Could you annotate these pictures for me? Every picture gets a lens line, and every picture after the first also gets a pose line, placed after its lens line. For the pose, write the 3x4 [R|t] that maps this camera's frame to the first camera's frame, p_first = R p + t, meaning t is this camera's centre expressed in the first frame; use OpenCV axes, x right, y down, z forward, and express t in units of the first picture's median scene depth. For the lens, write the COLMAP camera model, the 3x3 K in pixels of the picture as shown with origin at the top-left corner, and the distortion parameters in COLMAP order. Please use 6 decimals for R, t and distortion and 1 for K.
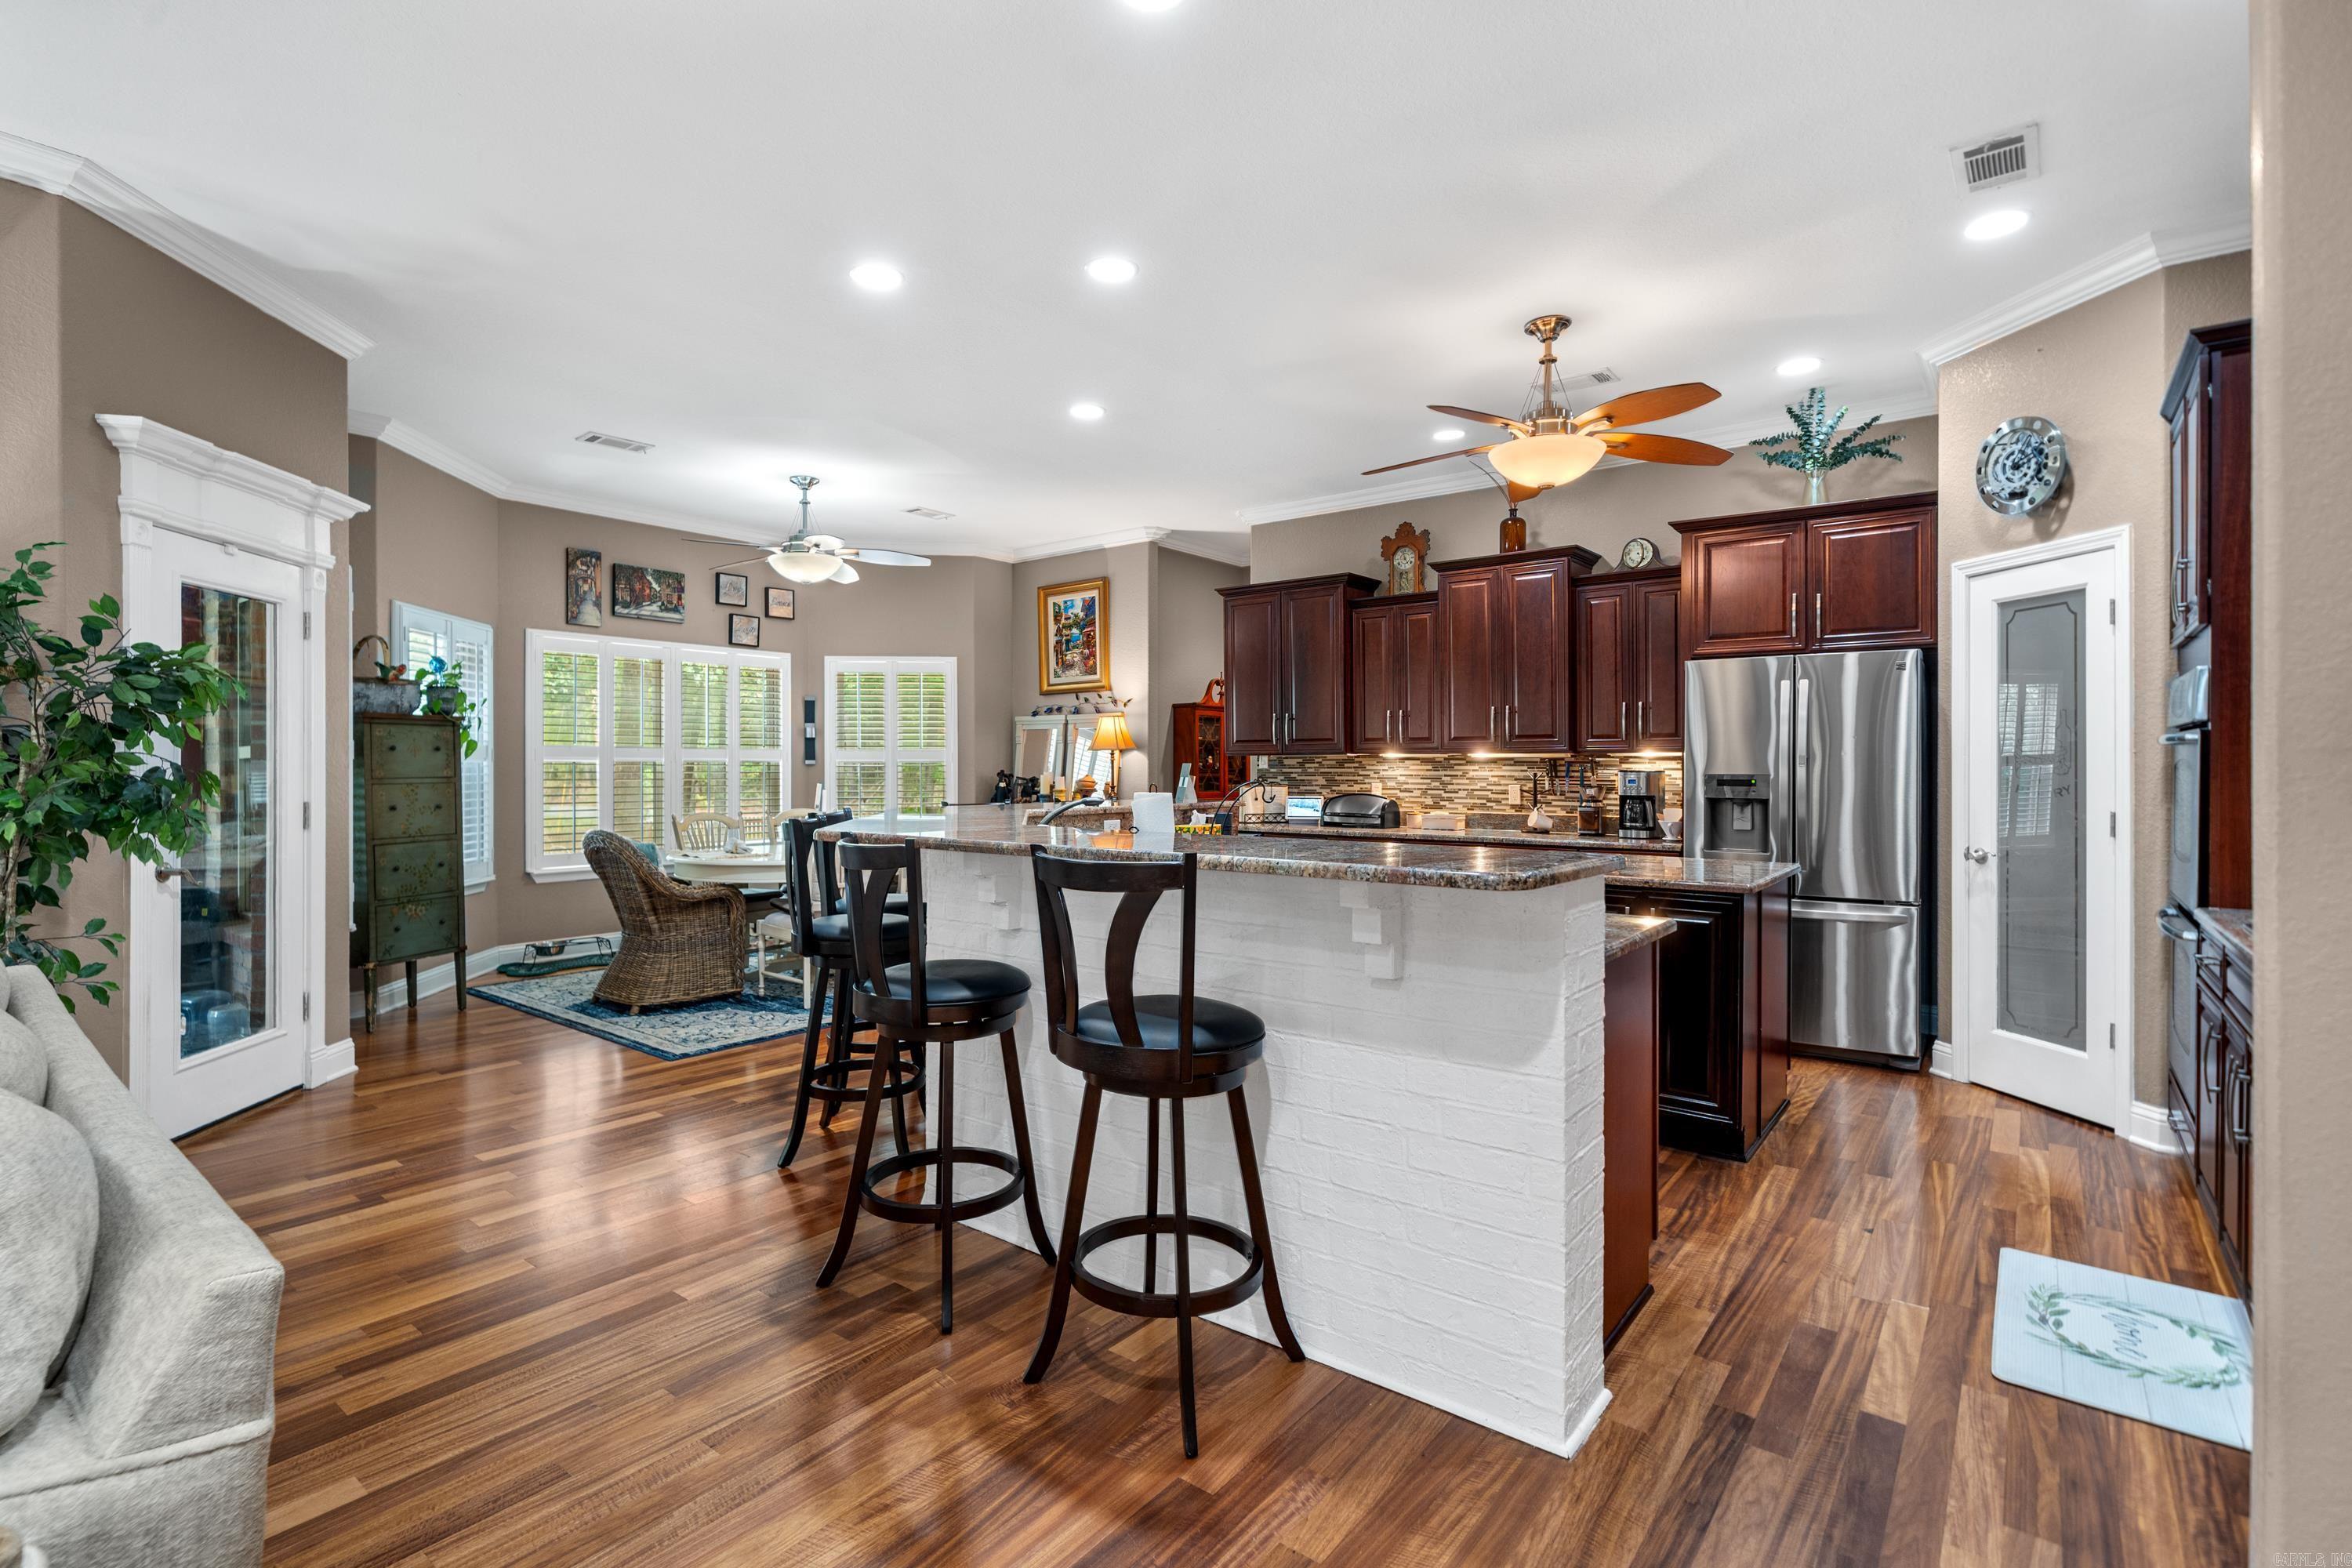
lens RADIAL K [[1084.9, 0, 1165.1], [0, 1084.9, 771.4], [0, 0, 1]] dist [-0.001110, 0.000861]
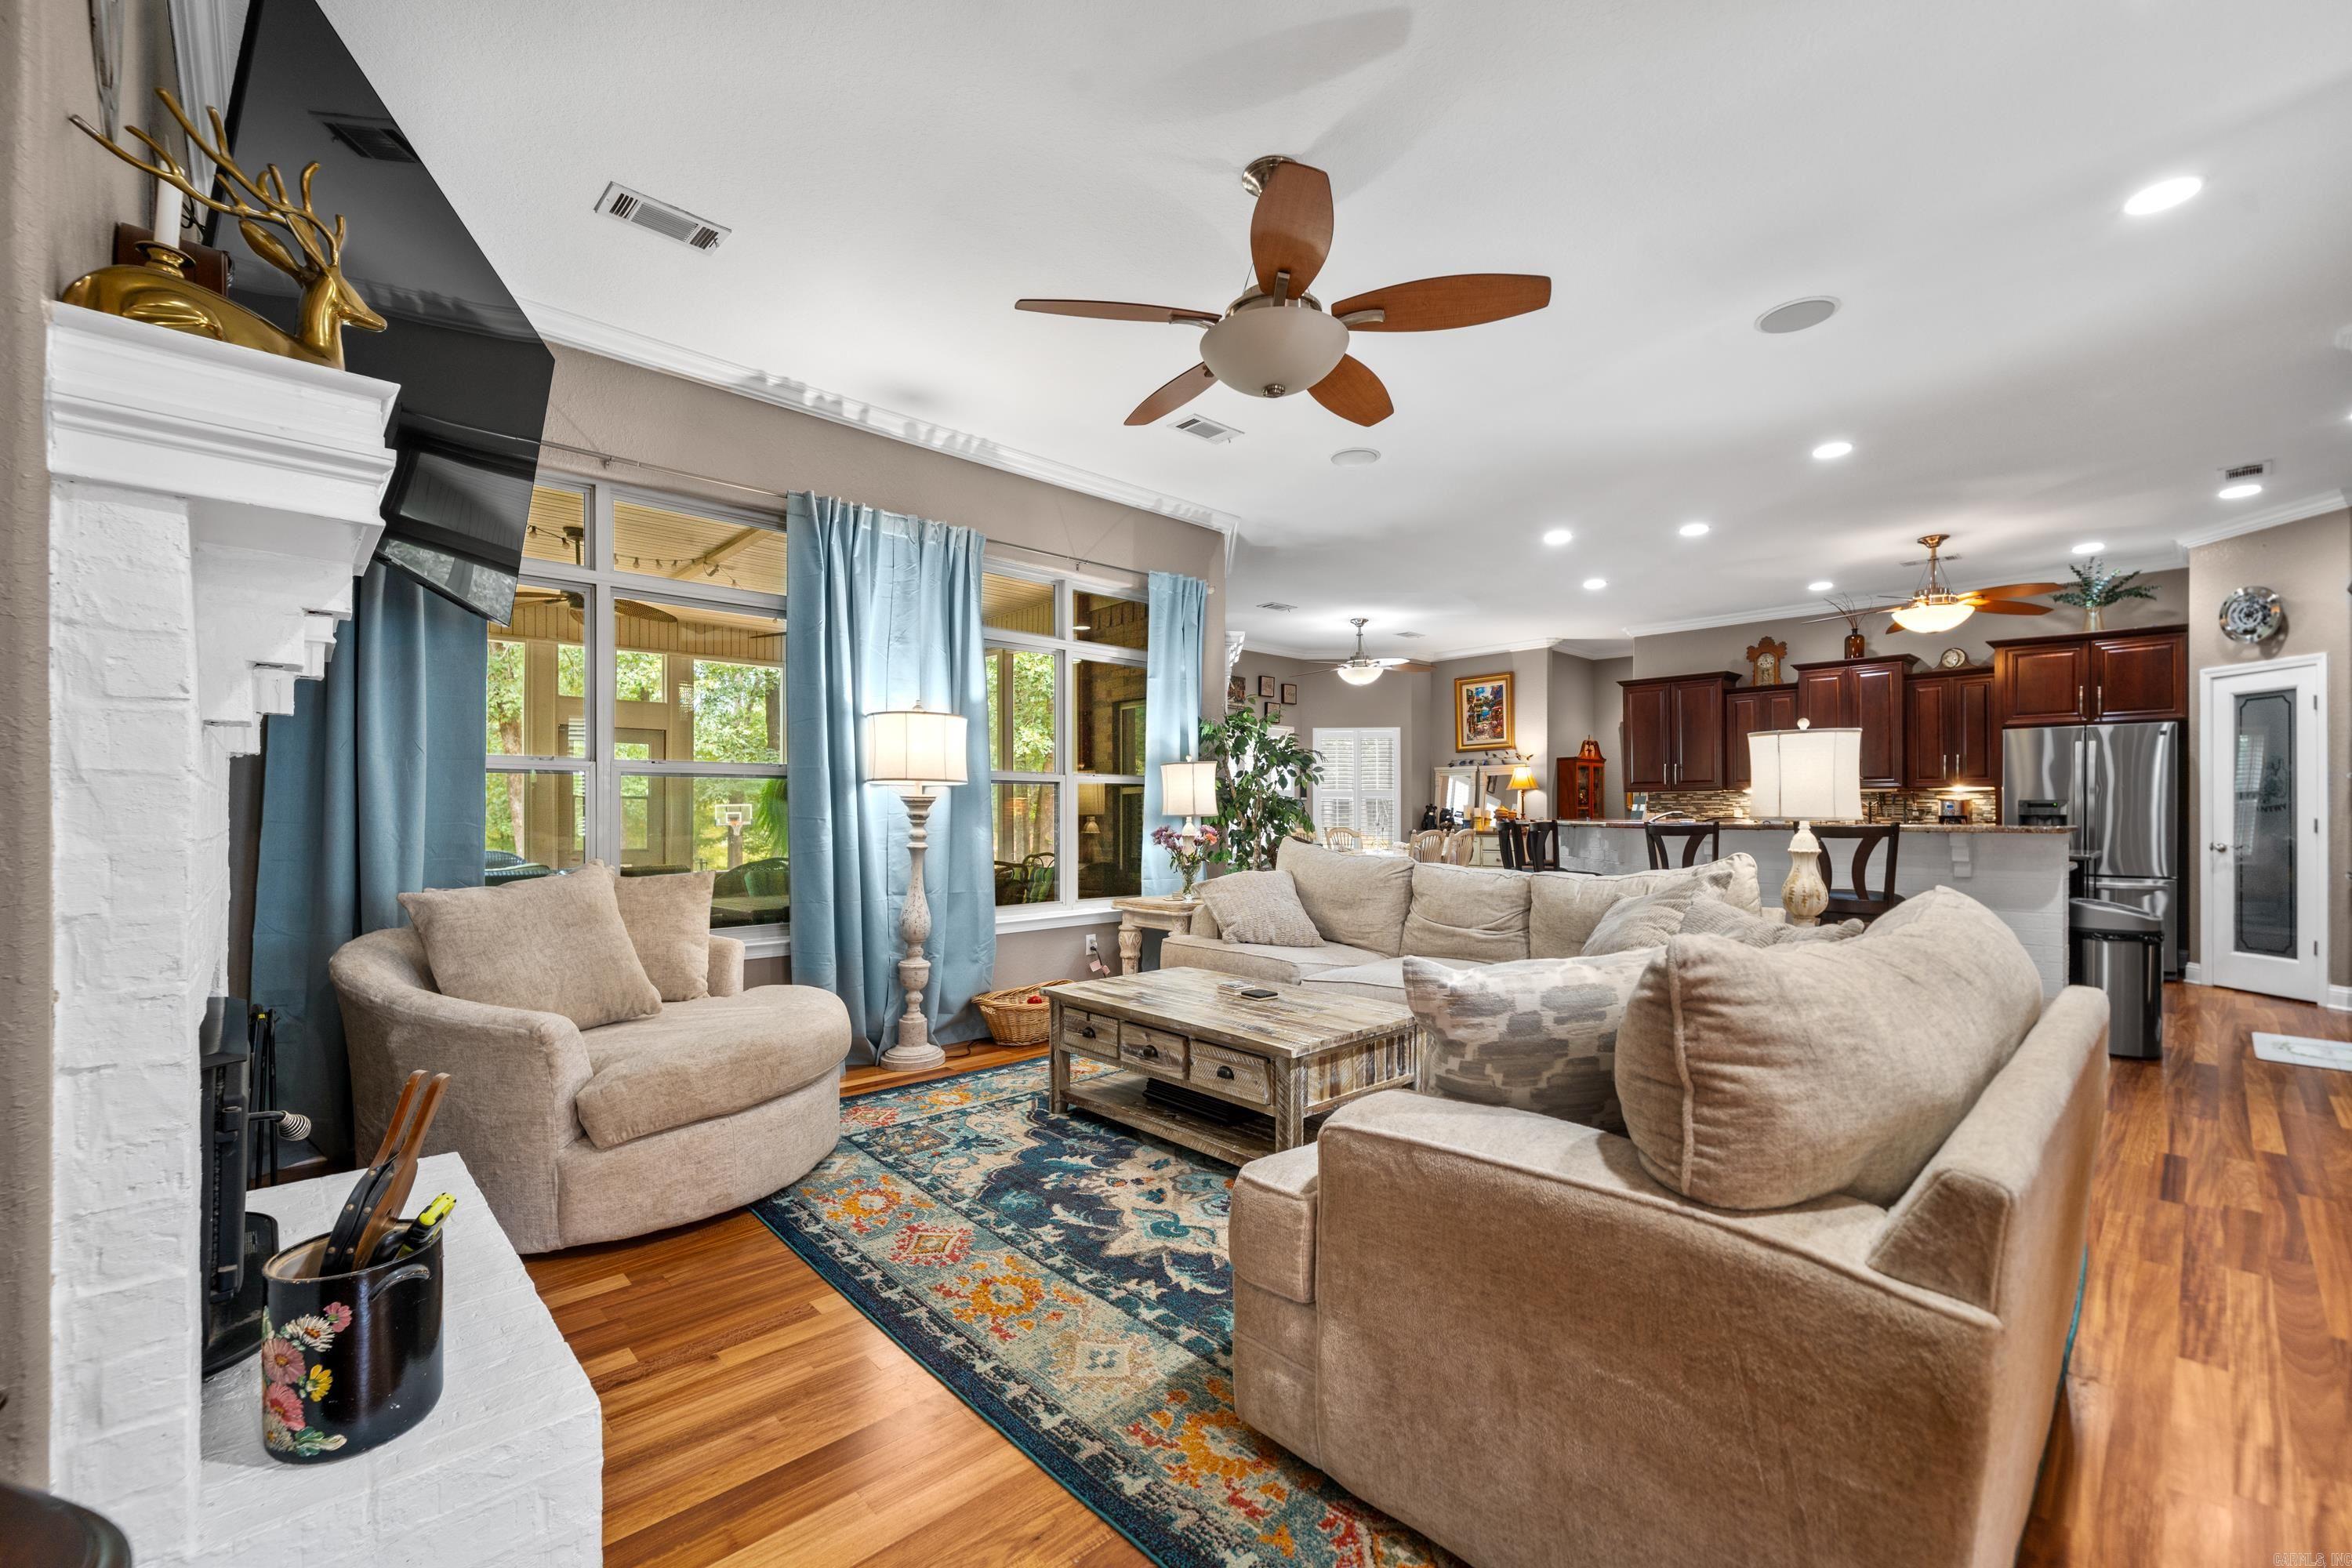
lens RADIAL K [[954.0, 0, 1181.6], [0, 954.0, 813.0], [0, 0, 1]] dist [0.001434, -0.000938]
pose [[0.989510, 0.000282, -0.144465, -0.389219], [-0.000502, 0.999999, -0.001484, 0.017884], [0.144464, 0.001541, 0.989509, -0.428925]]
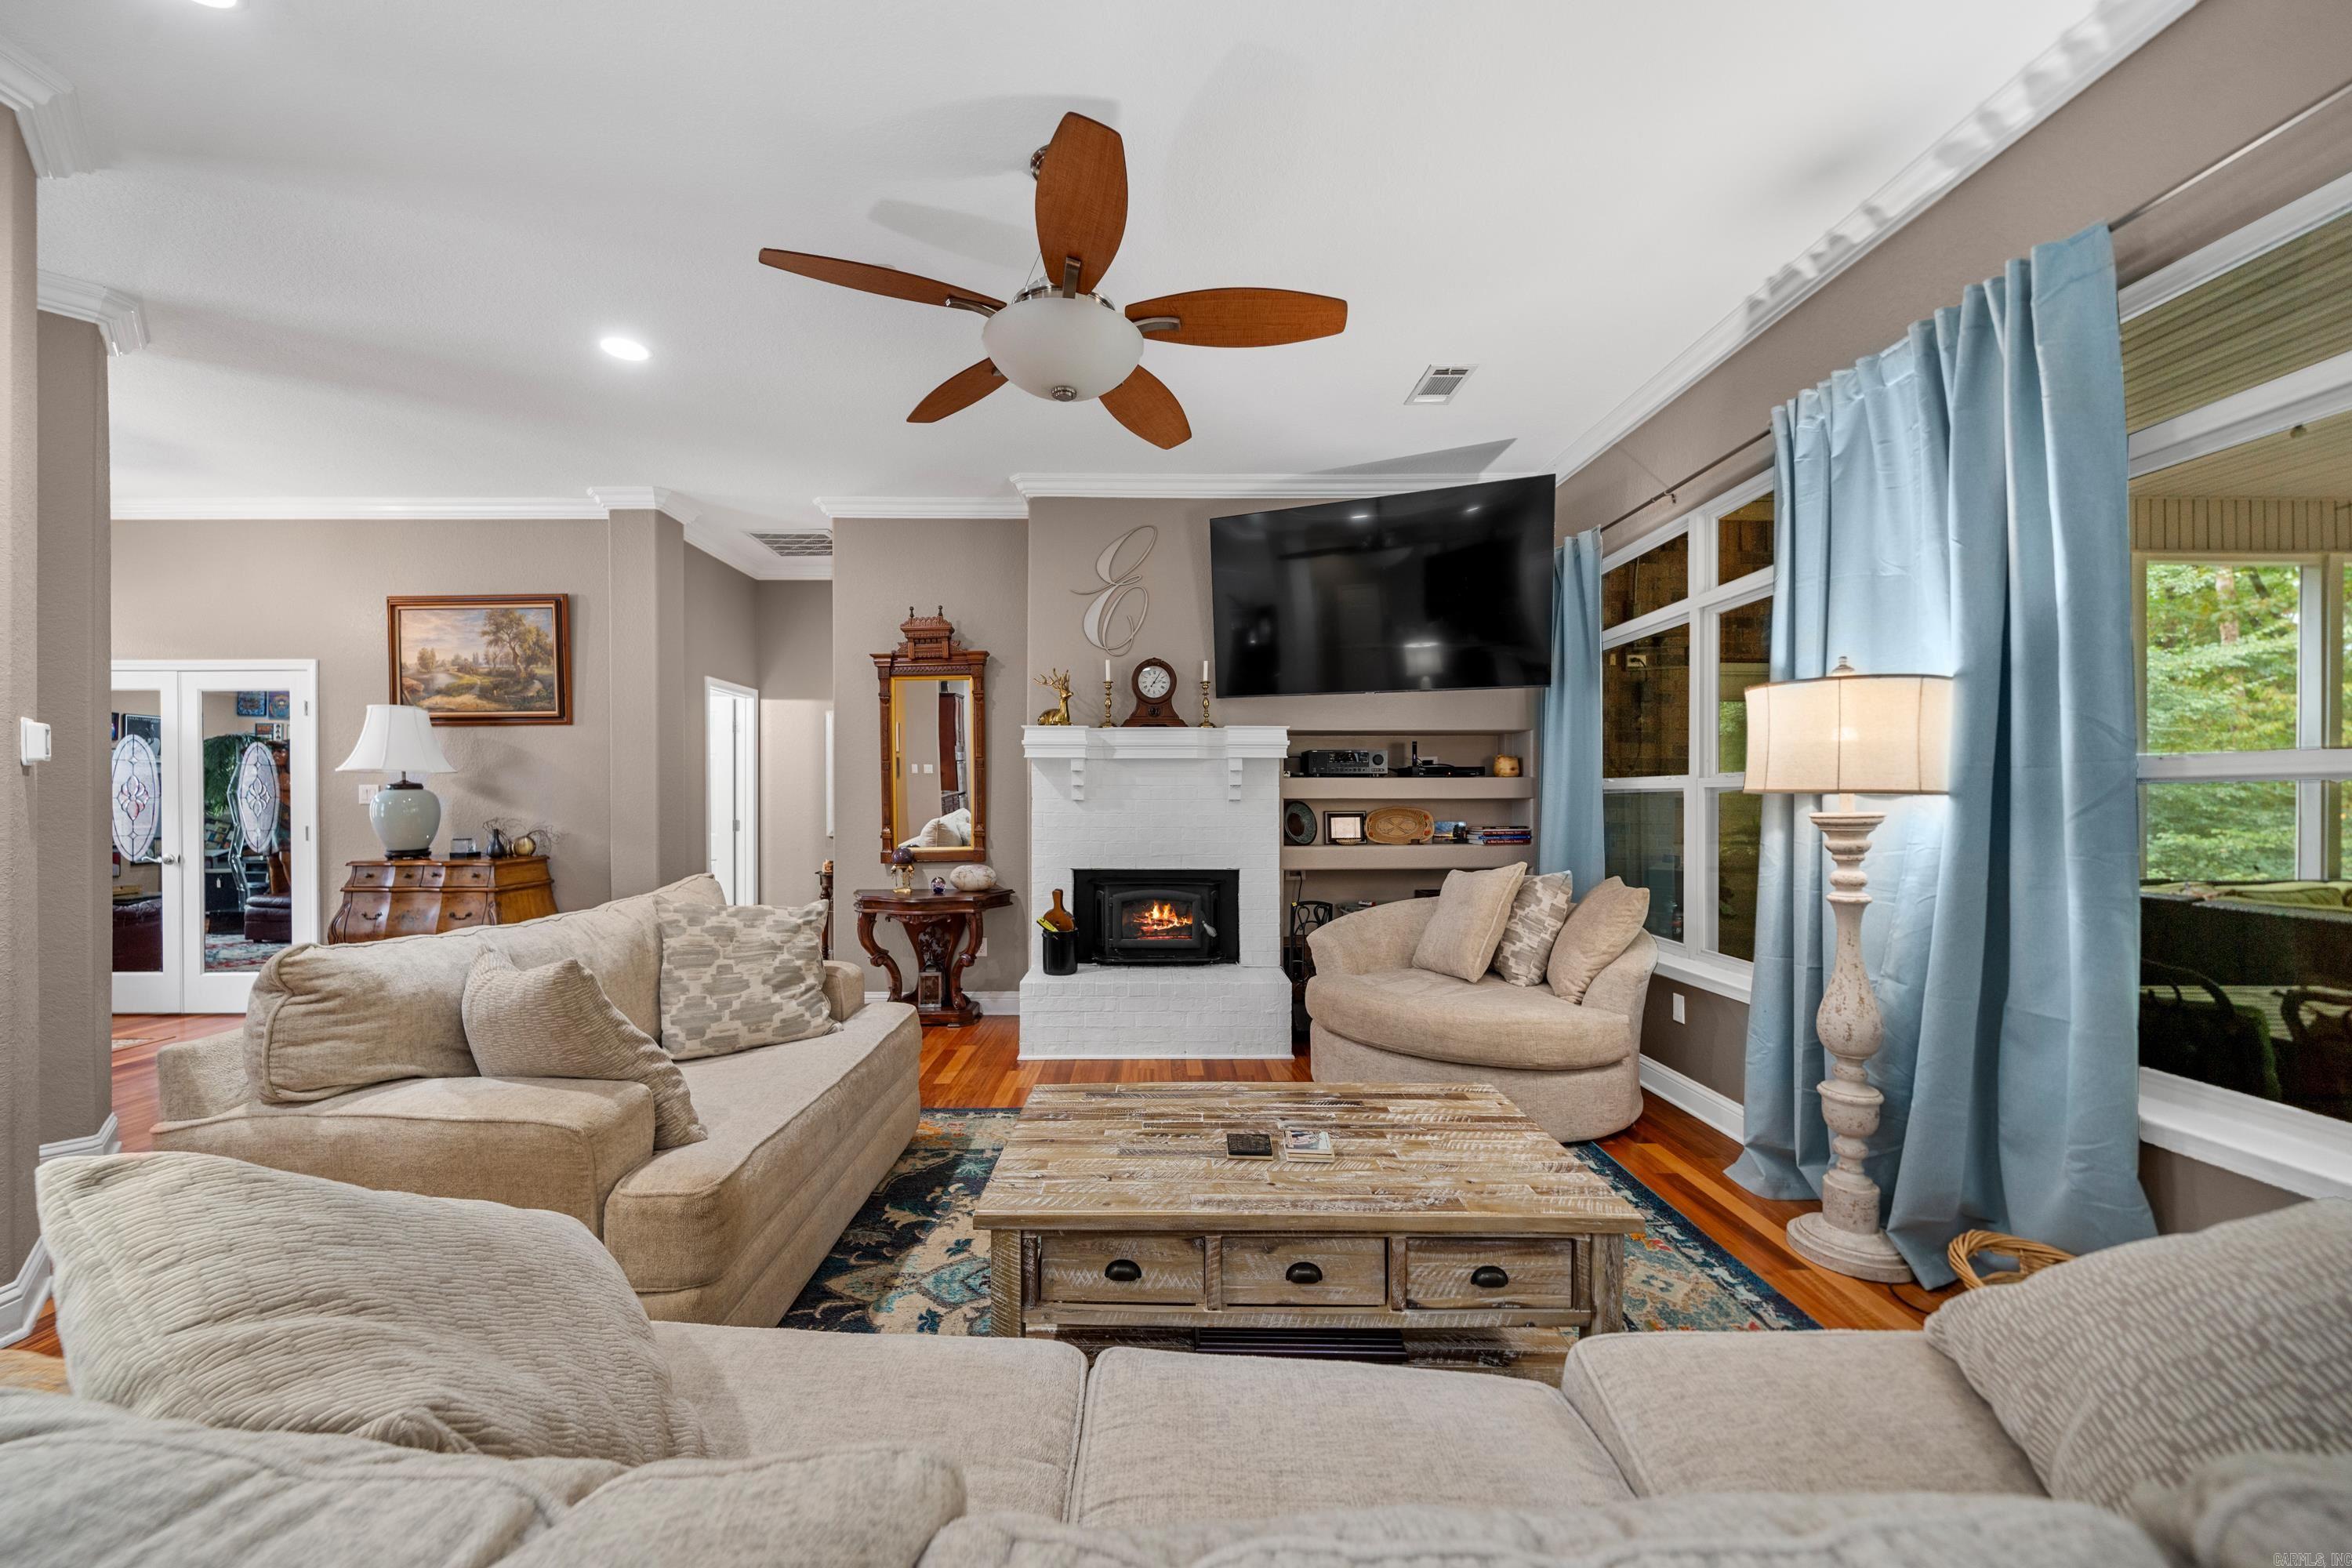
lens RADIAL K [[867.1, 0, 1164.0], [0, 867.1, 804.9], [0, 0, 1]] dist [-0.006881, -0.000402]
pose [[-0.781195, 0.004458, -0.624272, -0.221899], [-0.002613, 0.999942, 0.010410, -0.001387], [0.624282, 0.009763, -0.781138, 0.283524]]
